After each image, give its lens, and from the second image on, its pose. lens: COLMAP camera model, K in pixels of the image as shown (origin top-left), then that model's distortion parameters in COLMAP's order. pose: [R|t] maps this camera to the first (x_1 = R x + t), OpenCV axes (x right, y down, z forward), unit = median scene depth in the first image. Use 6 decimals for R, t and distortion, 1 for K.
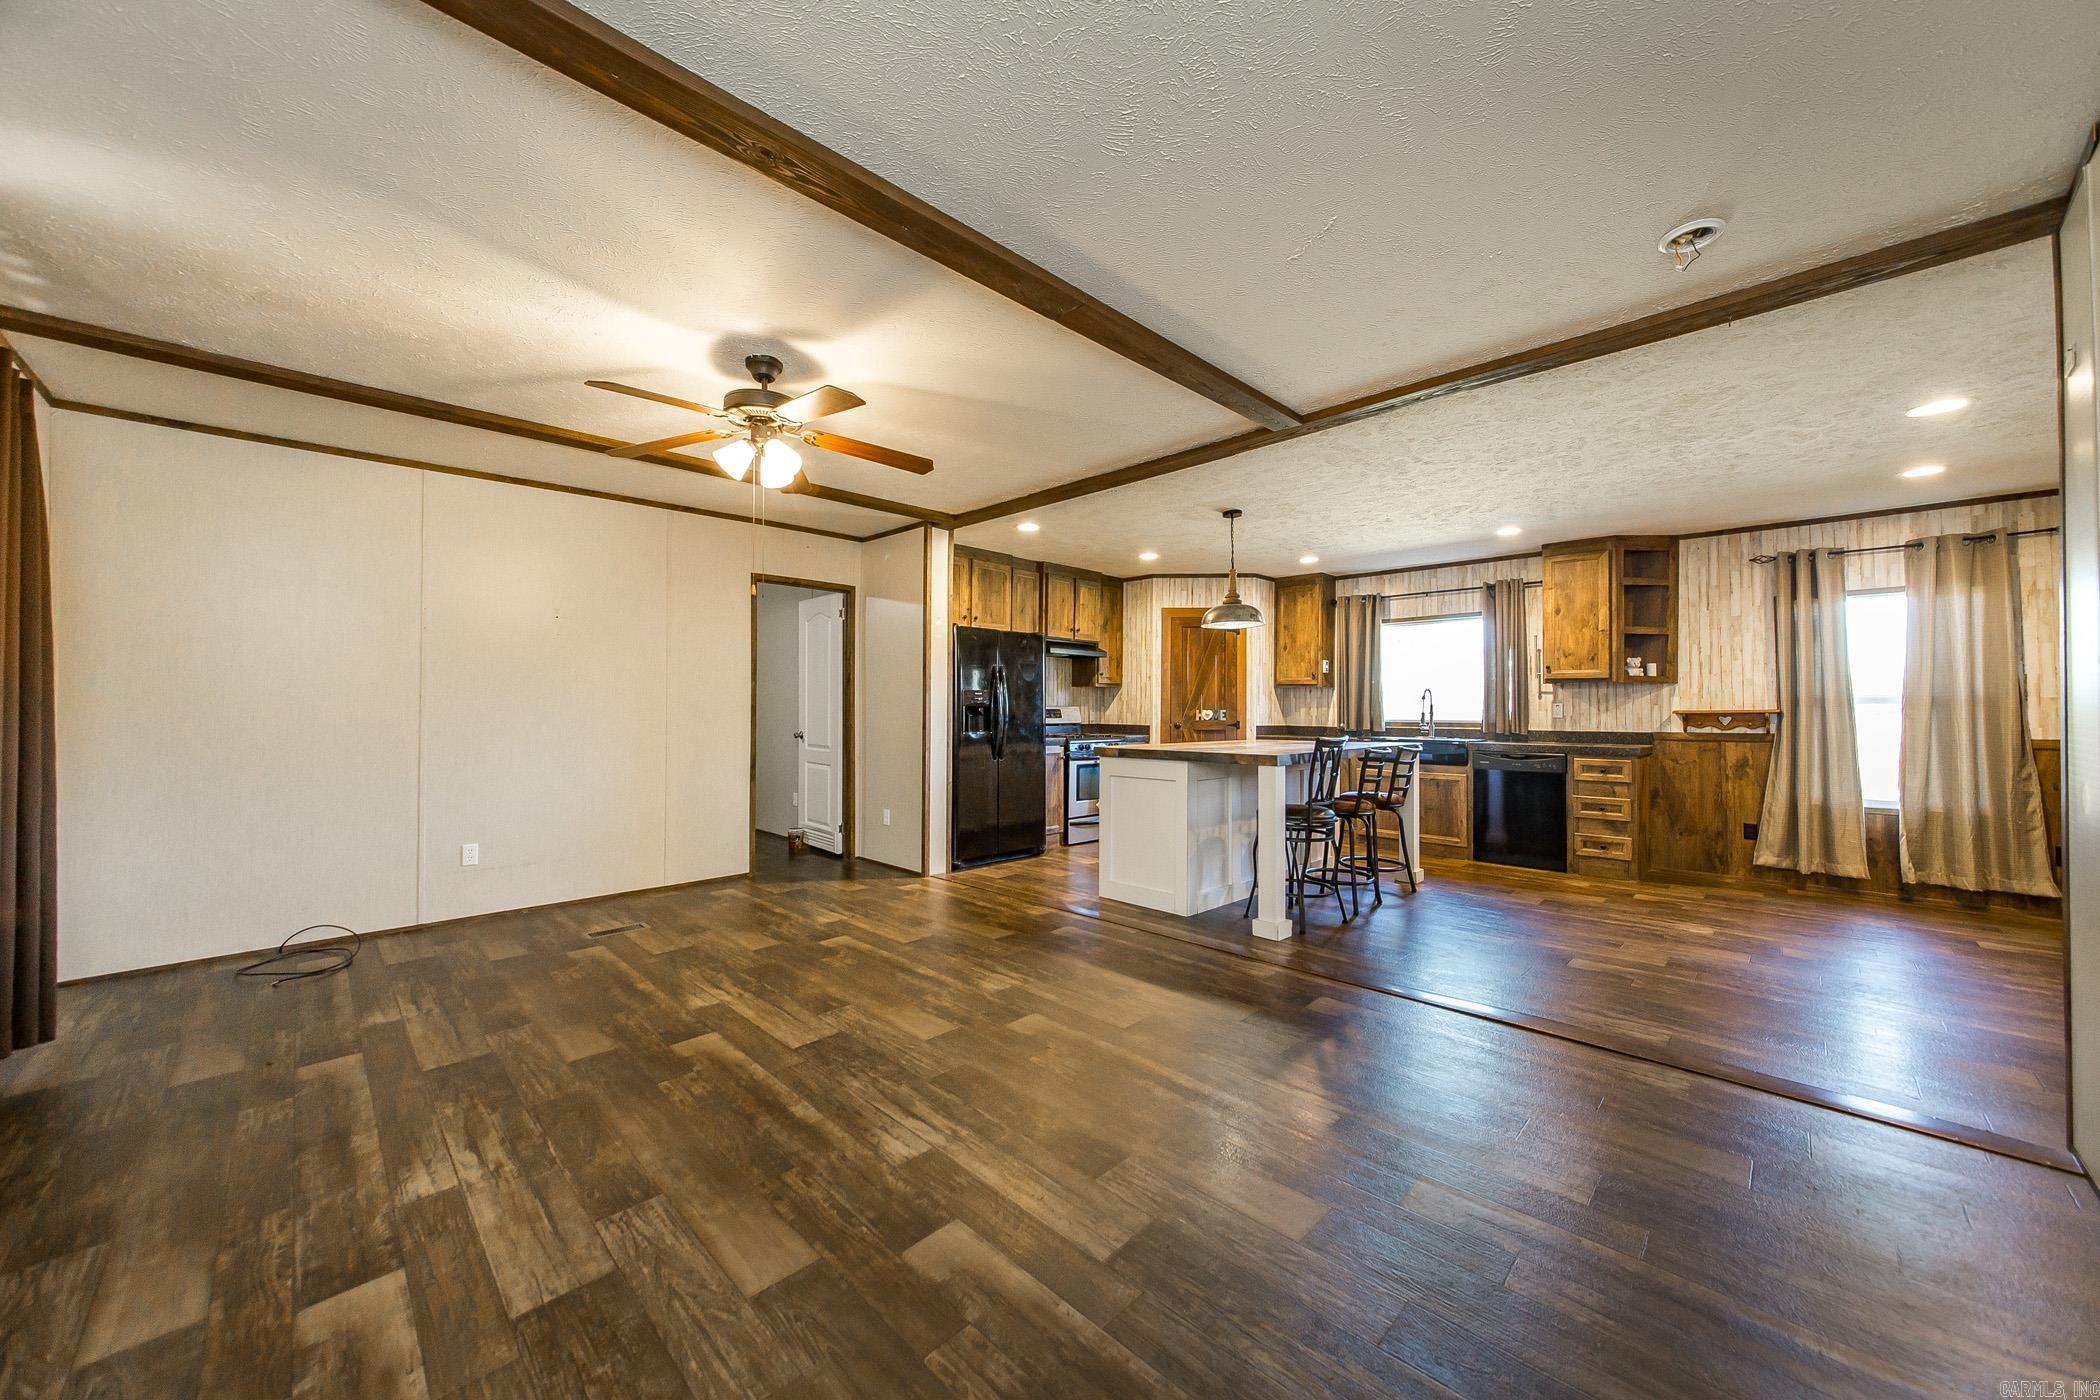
lens RADIAL K [[764.6, 0, 1055.2], [0, 764.6, 695.0], [0, 0, 1]] dist [0.018024, -0.010553]
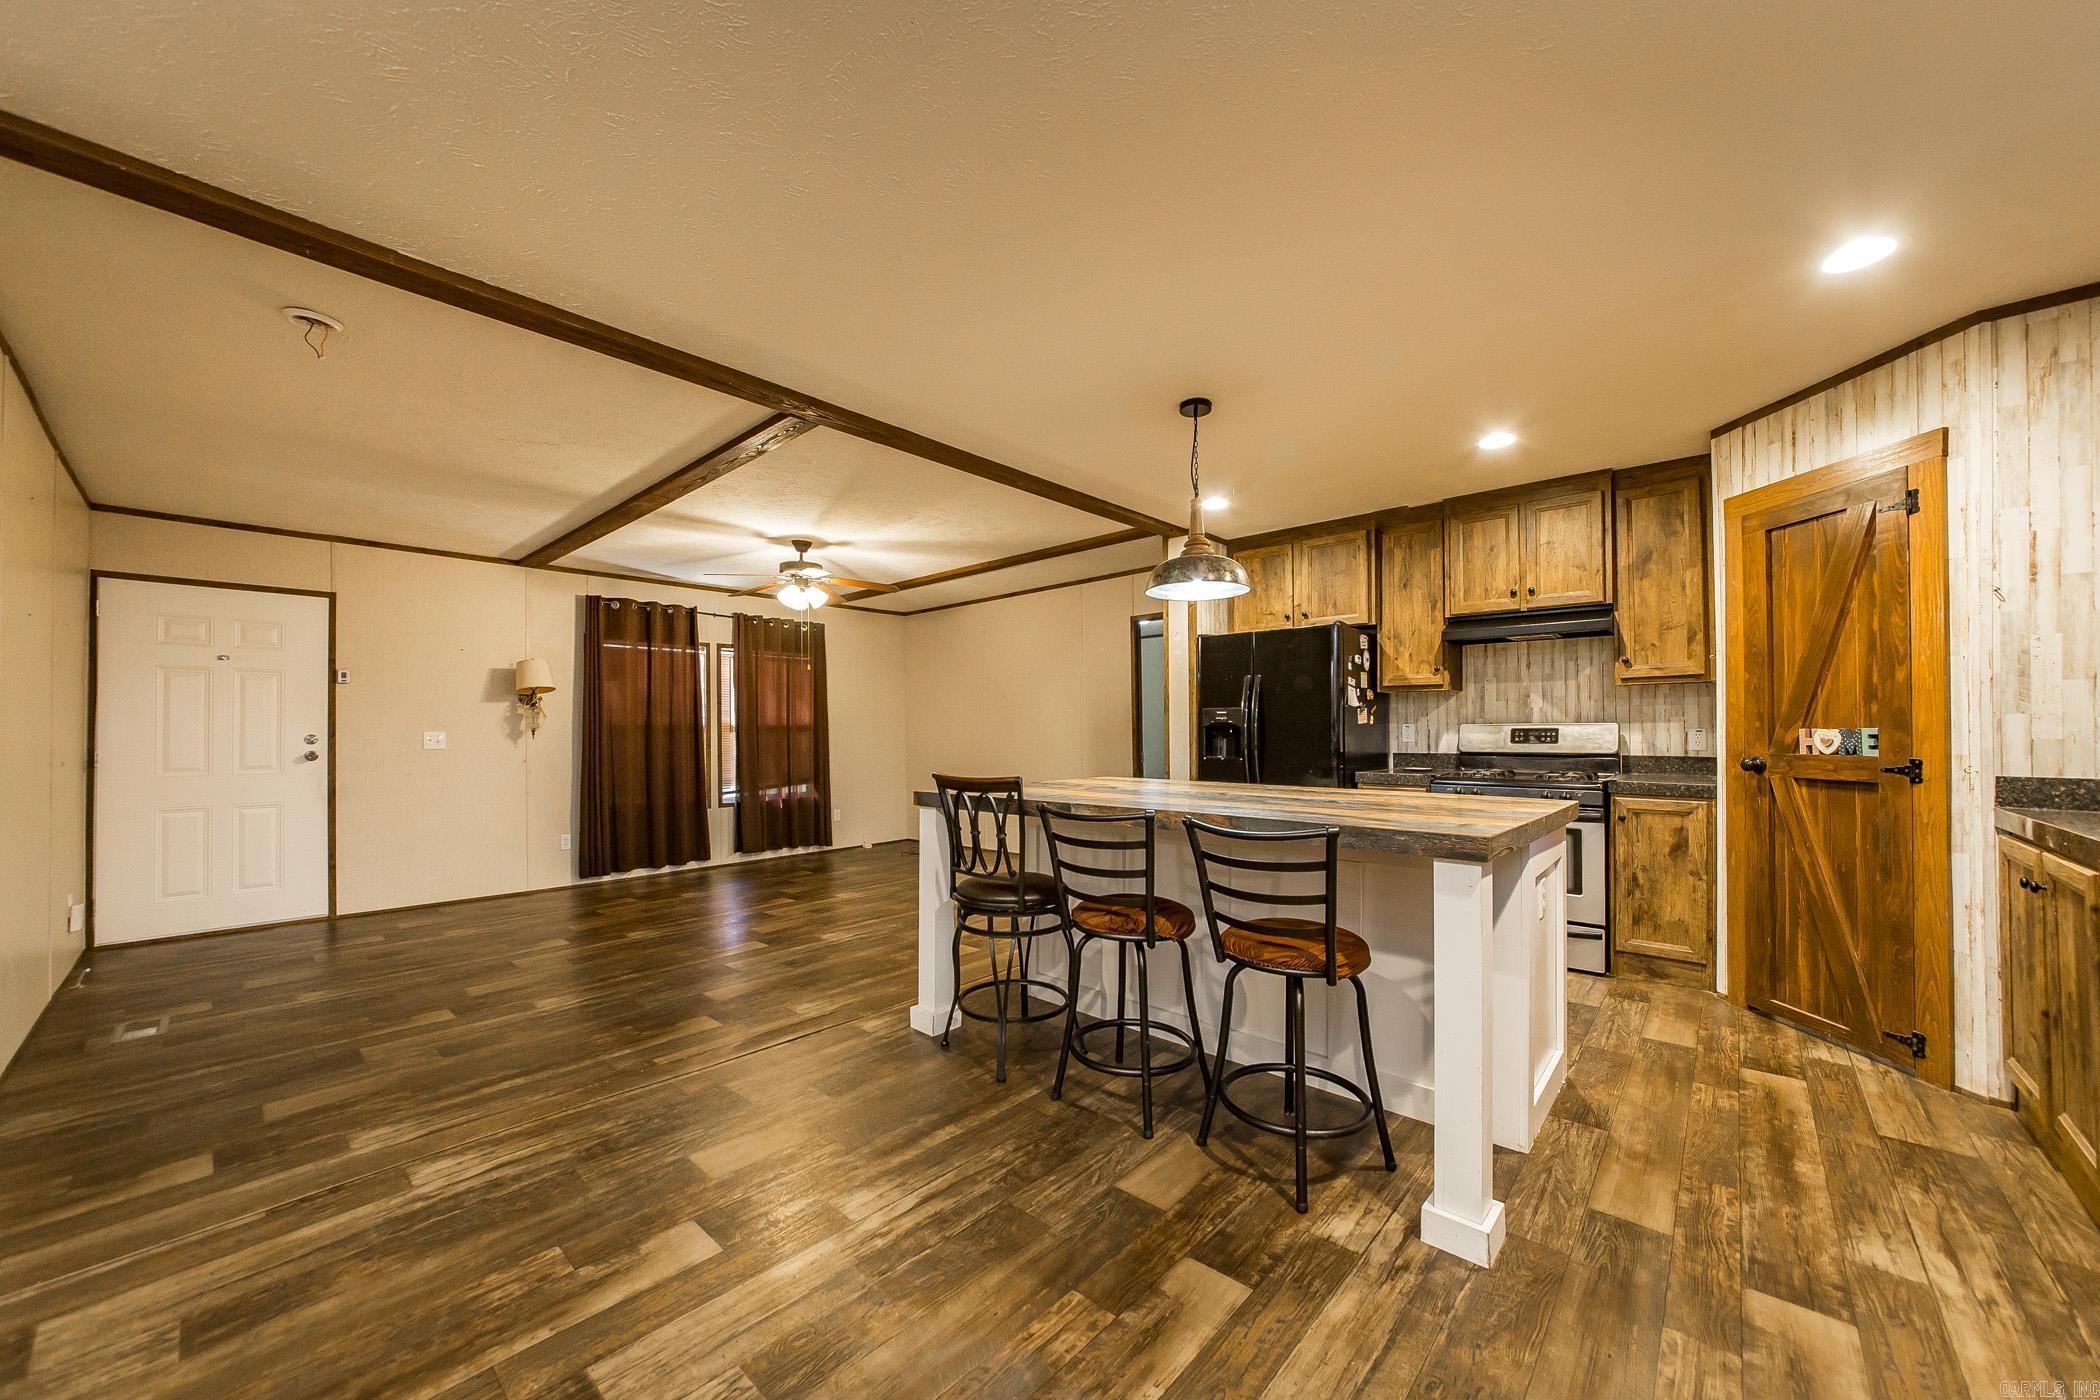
lens RADIAL K [[766.0, 0, 1048.6], [0, 766.0, 722.5], [0, 0, 1]] dist [-0.020062, 0.004559]
pose [[0.033777, -0.010455, -0.999375, 0.730306], [0.023326, 0.999681, -0.009670, 0.014168], [0.999157, -0.022985, 0.034011, 0.753242]]
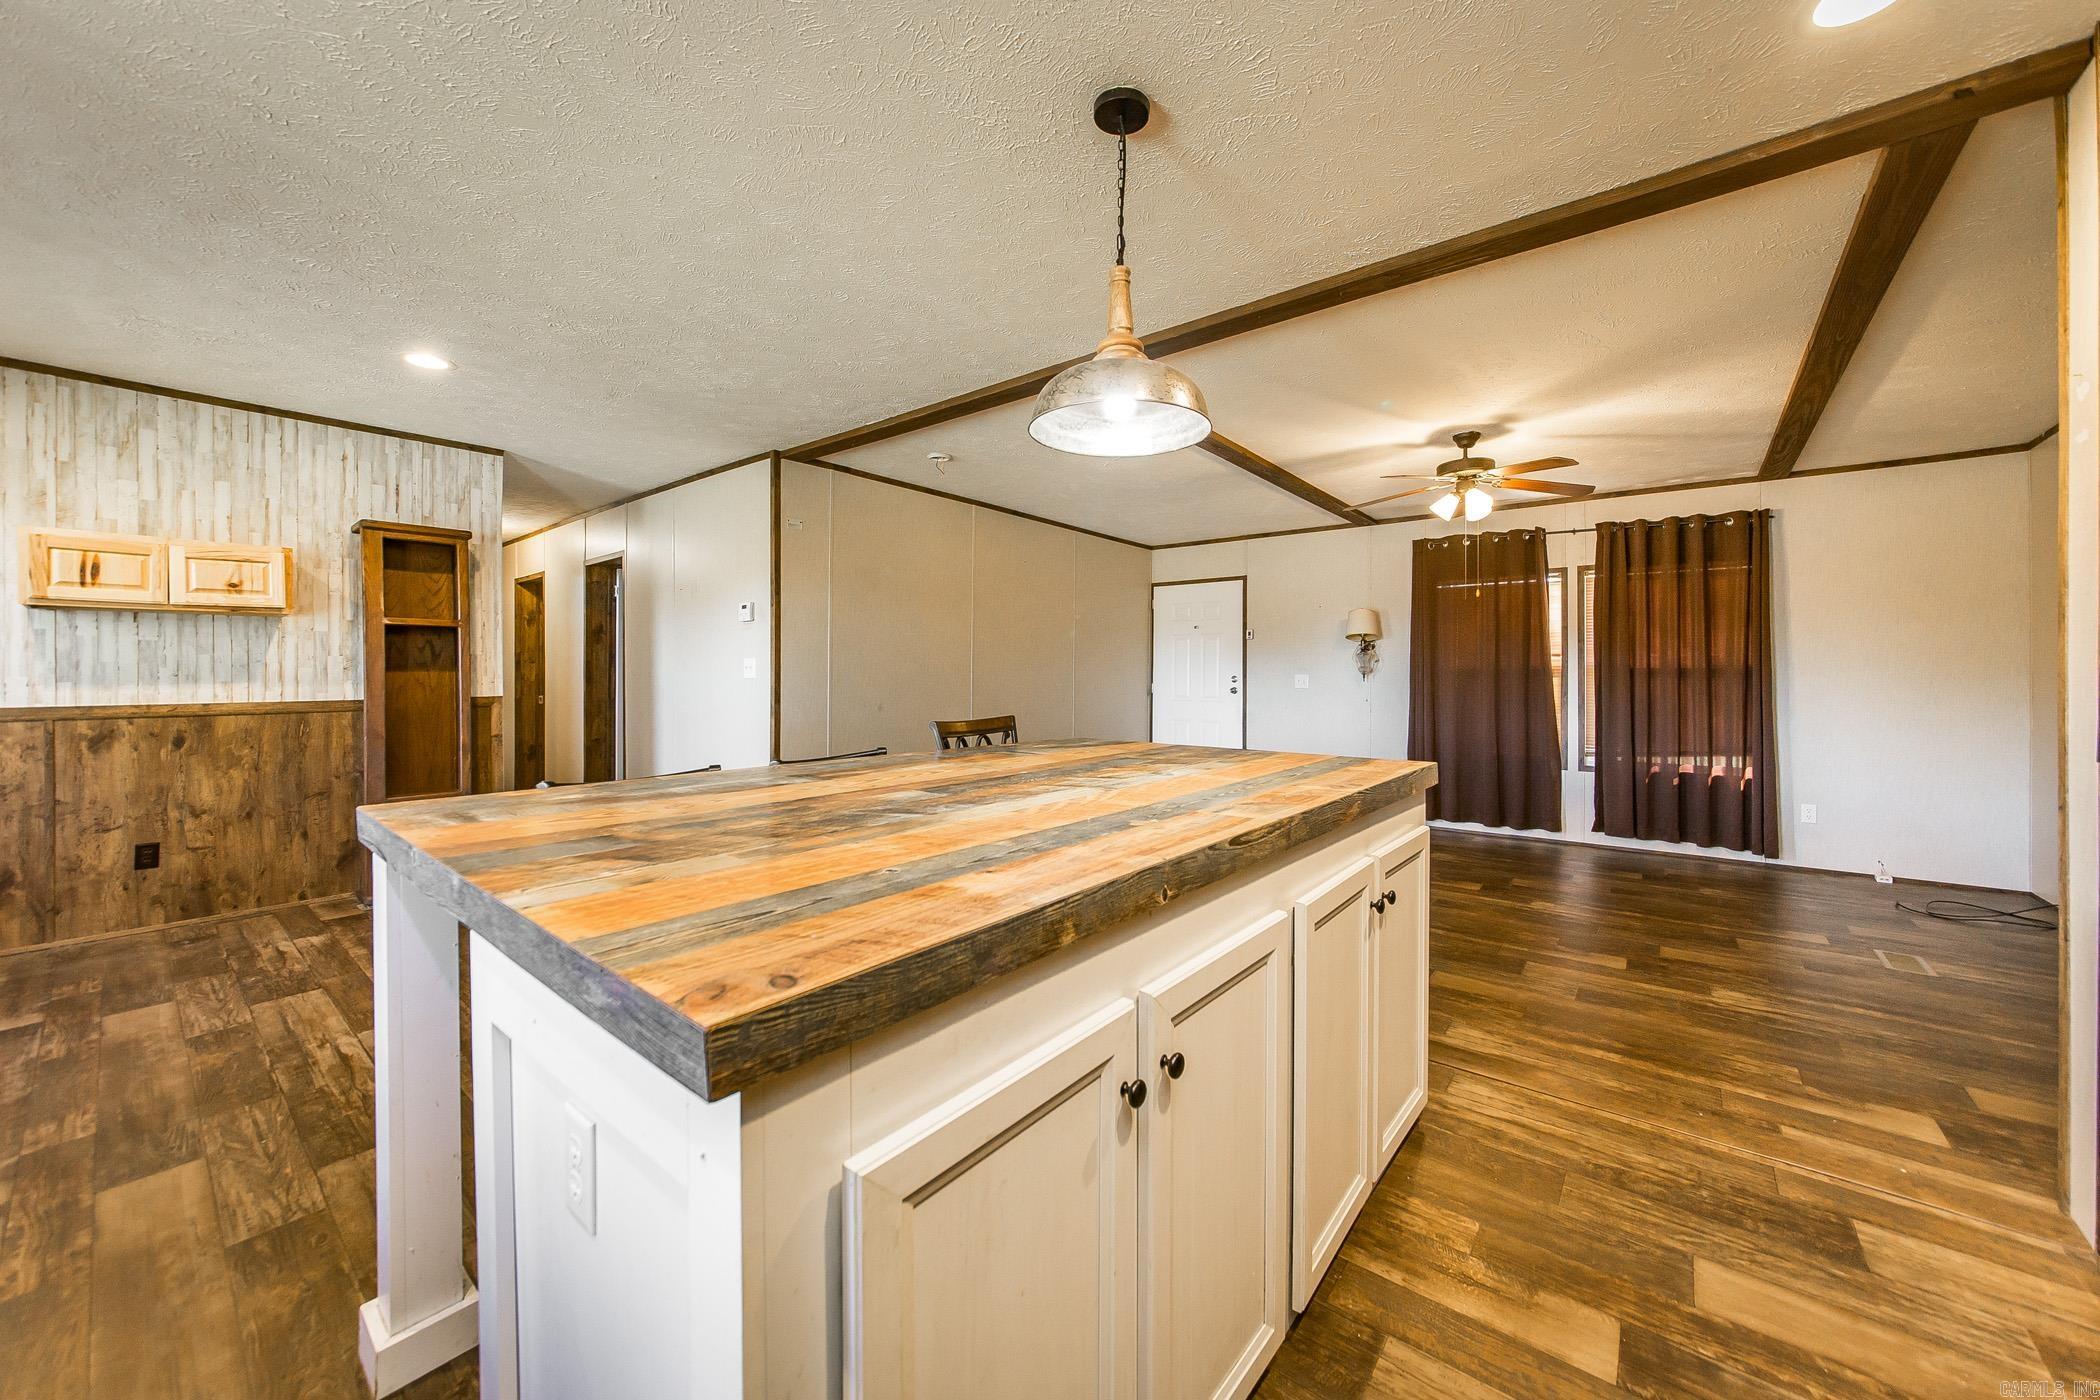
lens RADIAL K [[776.7, 0, 1037.1], [0, 776.7, 690.4], [0, 0, 1]] dist [-0.018220, 0.005193]
pose [[-0.995805, -0.004459, -0.091397, 0.270539], [-0.004788, 0.999983, 0.003376, 0.020948], [0.091380, 0.003799, -0.995809, 1.183577]]
